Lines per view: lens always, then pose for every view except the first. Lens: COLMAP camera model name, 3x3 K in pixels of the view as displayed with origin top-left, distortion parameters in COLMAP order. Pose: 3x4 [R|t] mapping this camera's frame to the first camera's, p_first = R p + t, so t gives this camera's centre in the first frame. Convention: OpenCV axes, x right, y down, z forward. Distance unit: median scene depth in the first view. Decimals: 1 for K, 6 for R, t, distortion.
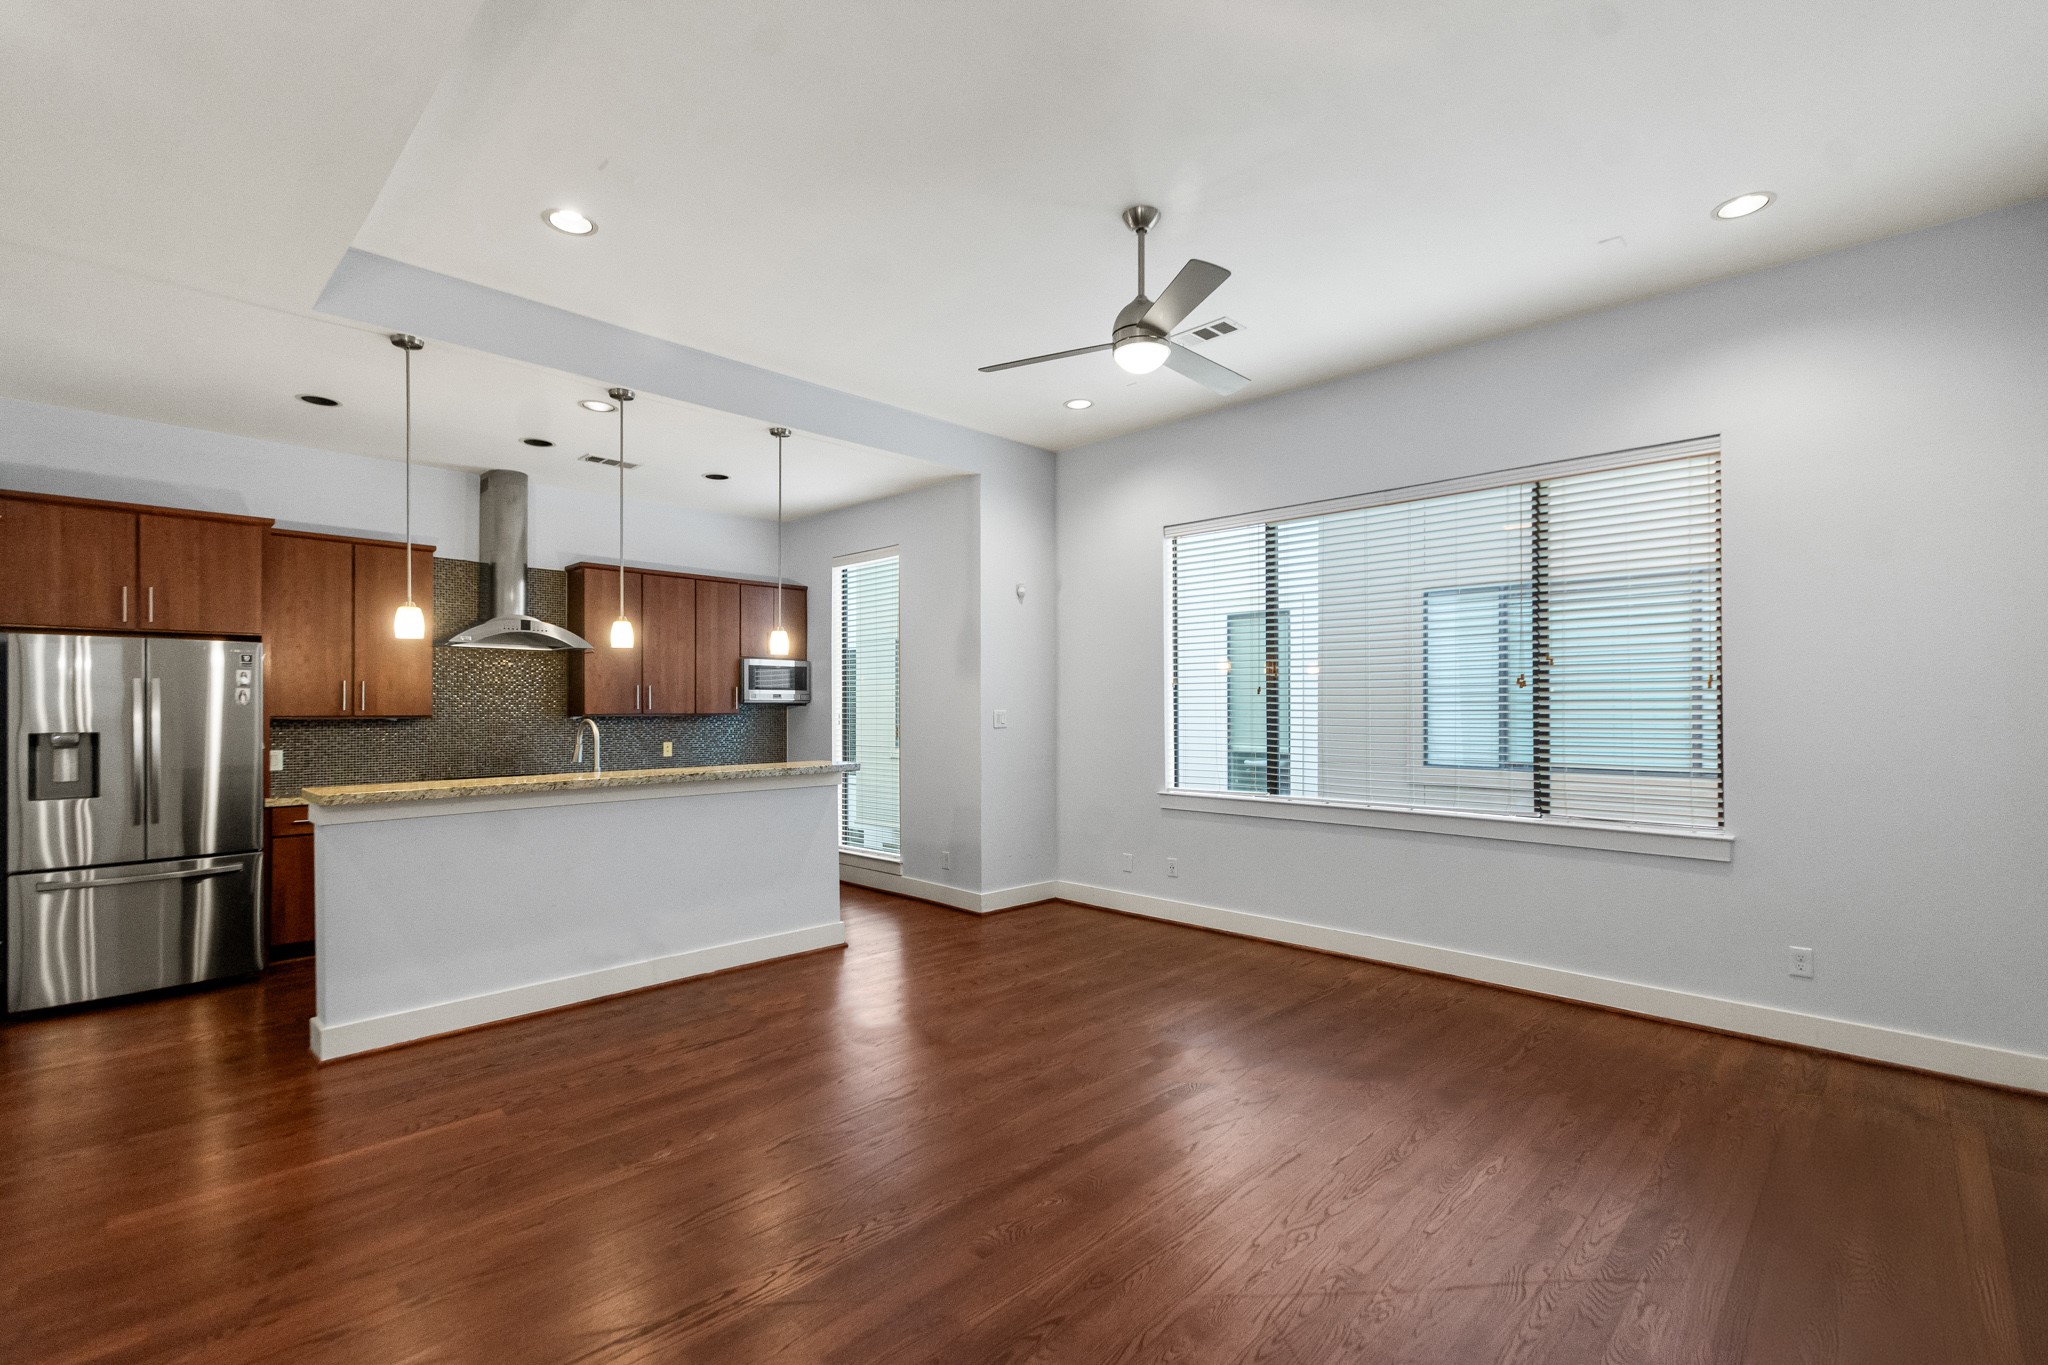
lens RADIAL K [[907.0, 0, 1023.7], [0, 907.0, 704.2], [0, 0, 1]] dist [-0.000762, -0.000129]
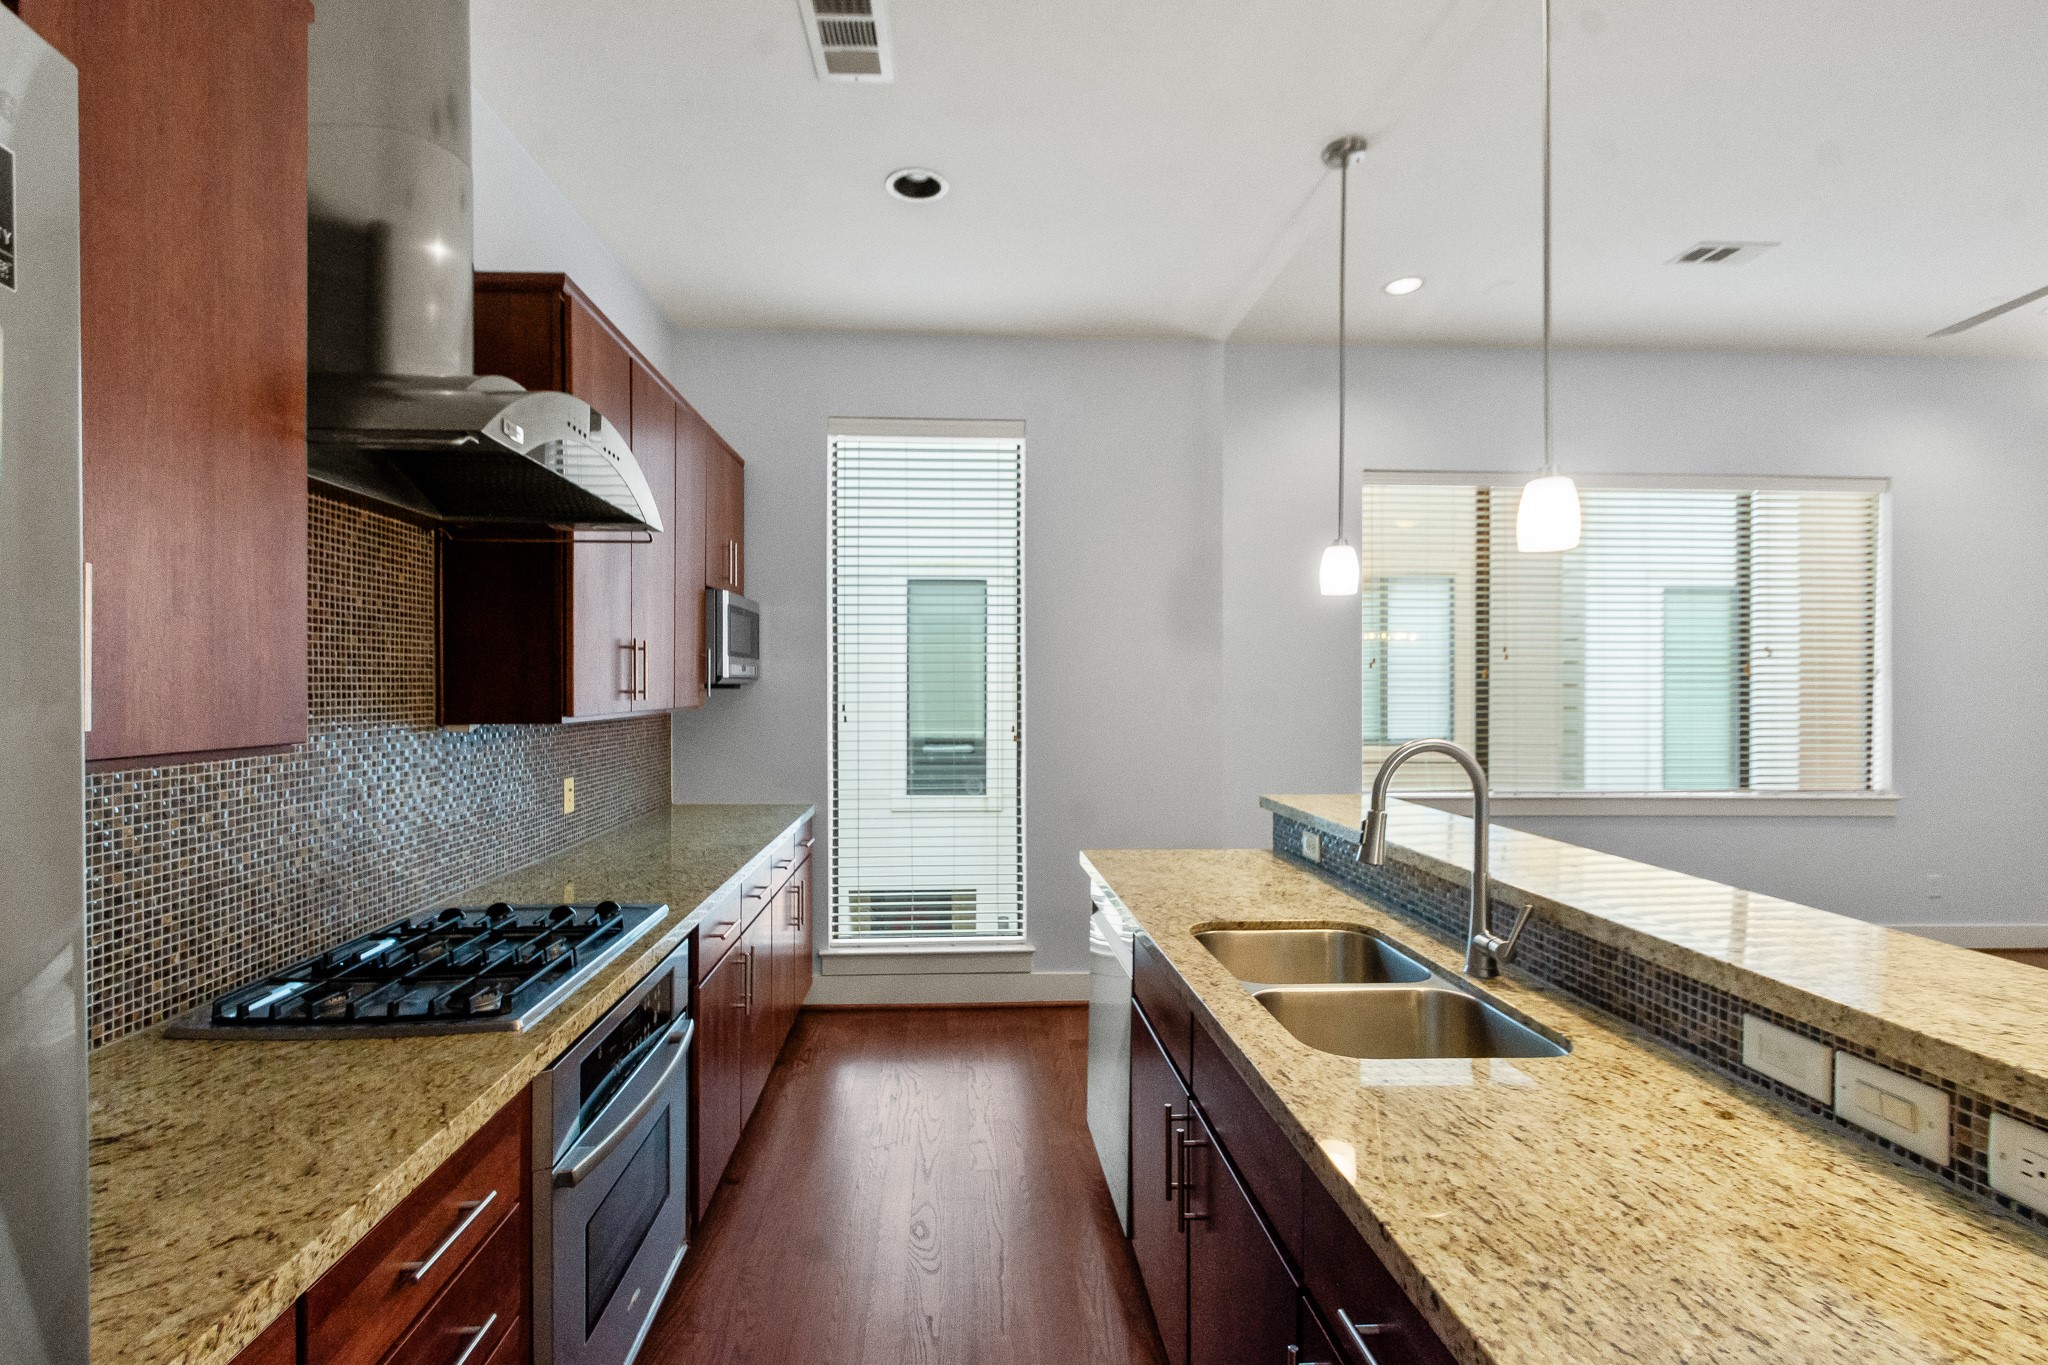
lens RADIAL K [[904.9, 0, 988.2], [0, 904.9, 679.8], [0, 0, 1]] dist [0.012194, 0.000033]
pose [[0.691215, 0.003473, 0.722641, -0.824794], [-0.002658, 0.999994, -0.002264, -0.004257], [-0.722644, -0.000356, 0.691220, 0.846324]]
